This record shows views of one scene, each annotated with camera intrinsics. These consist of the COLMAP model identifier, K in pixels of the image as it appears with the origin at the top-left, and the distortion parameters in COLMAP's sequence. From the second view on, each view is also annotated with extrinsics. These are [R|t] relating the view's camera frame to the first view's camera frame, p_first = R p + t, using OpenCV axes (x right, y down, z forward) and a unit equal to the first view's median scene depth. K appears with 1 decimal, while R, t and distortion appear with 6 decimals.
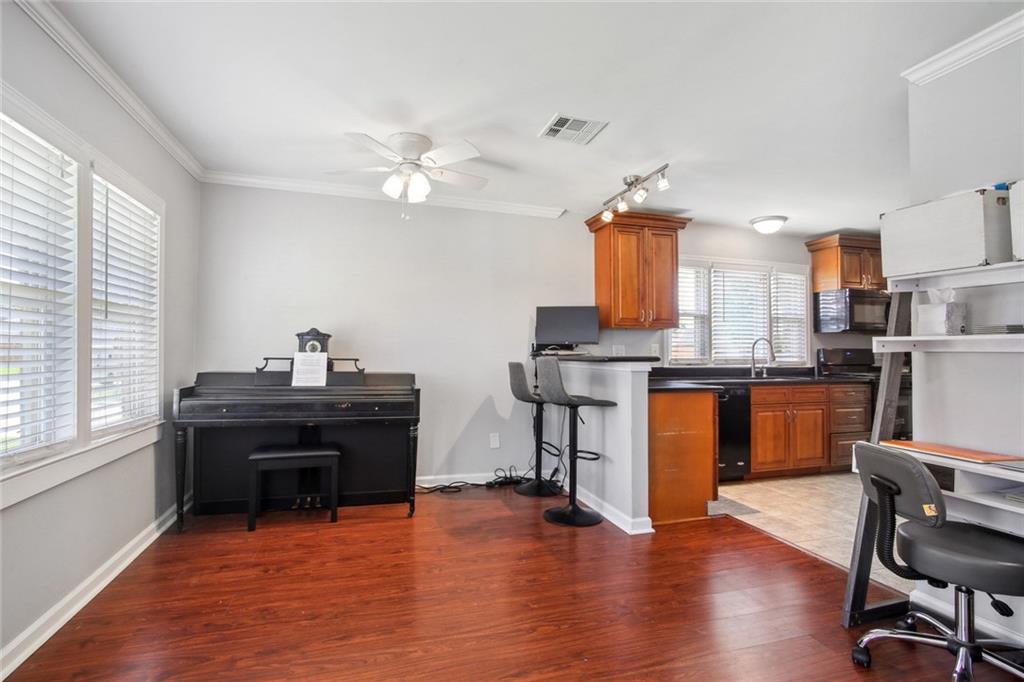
lens RADIAL K [[491.6, 0, 515.9], [0, 491.6, 338.2], [0, 0, 1]] dist [-0.010752, 0.001556]
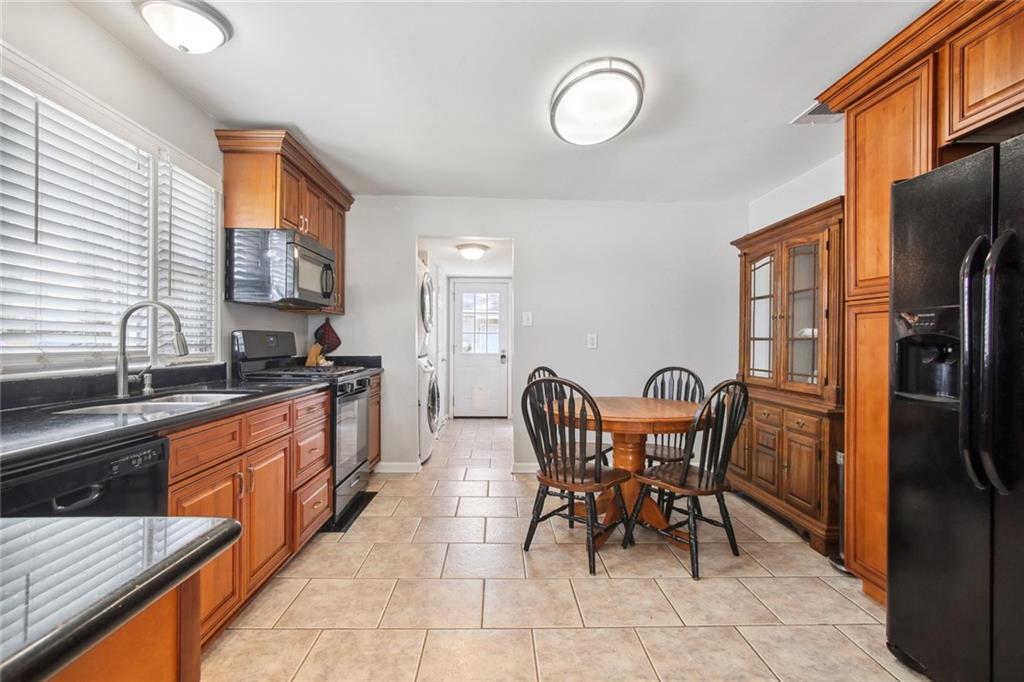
lens RADIAL K [[491.6, 0, 515.9], [0, 491.6, 338.2], [0, 0, 1]] dist [-0.010752, 0.001556]
pose [[0.266203, 0.004370, 0.963907, 0.199472], [-0.035919, 0.999340, 0.005389, 0.018914], [-0.963248, -0.036057, 0.266184, 0.640096]]
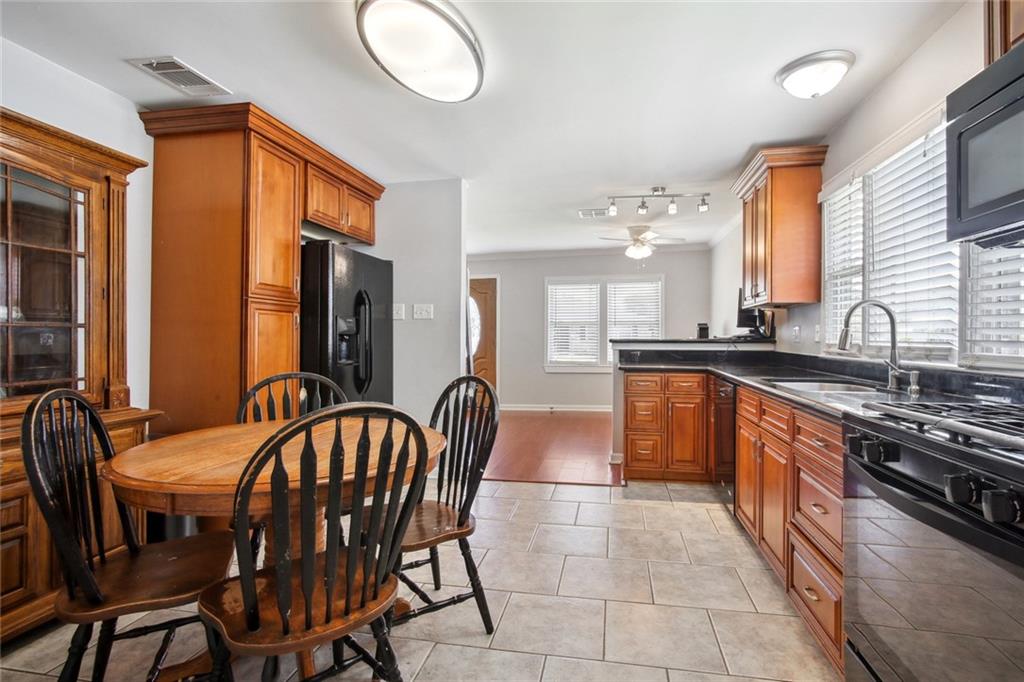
lens RADIAL K [[491.6, 0, 515.9], [0, 491.6, 338.2], [0, 0, 1]] dist [-0.010752, 0.001556]
pose [[-0.481770, -0.006024, -0.876277, 1.141898], [0.022351, 0.999567, -0.019160, 0.038819], [0.876013, -0.028817, -0.481426, 1.007468]]
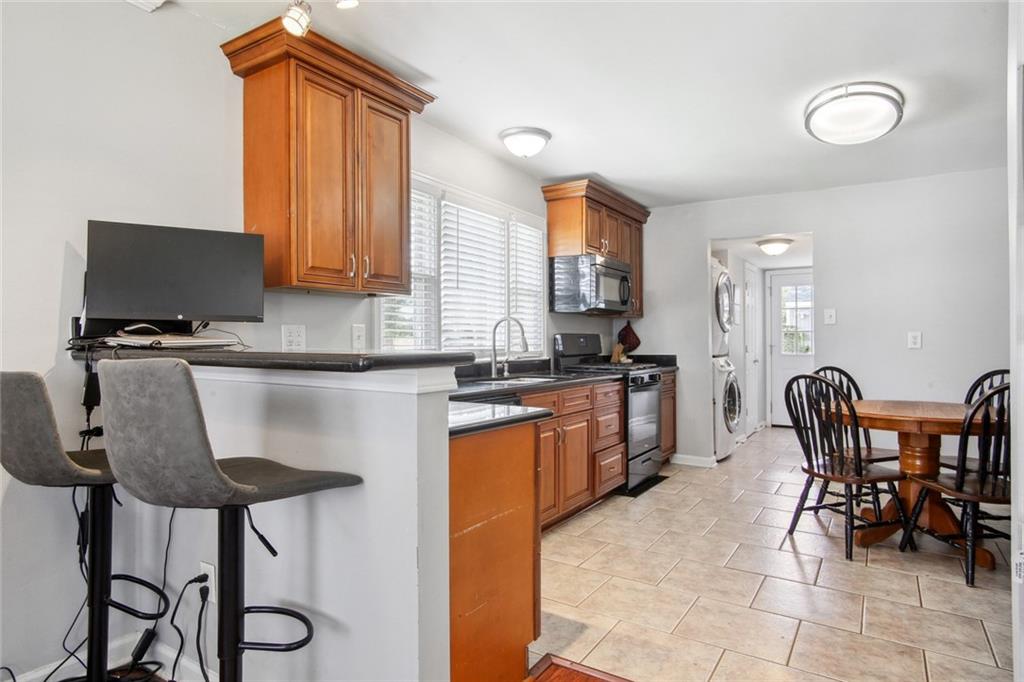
lens RADIAL K [[582.6, 0, 512.2], [0, 582.6, 336.1], [0, 0, 1]] dist [-0.016963, -0.000208]
pose [[0.765771, 0.000693, 0.643113, 0.006153], [-0.017618, 0.999647, 0.019901, 0.010411], [-0.642872, -0.026570, 0.765513, 0.435067]]
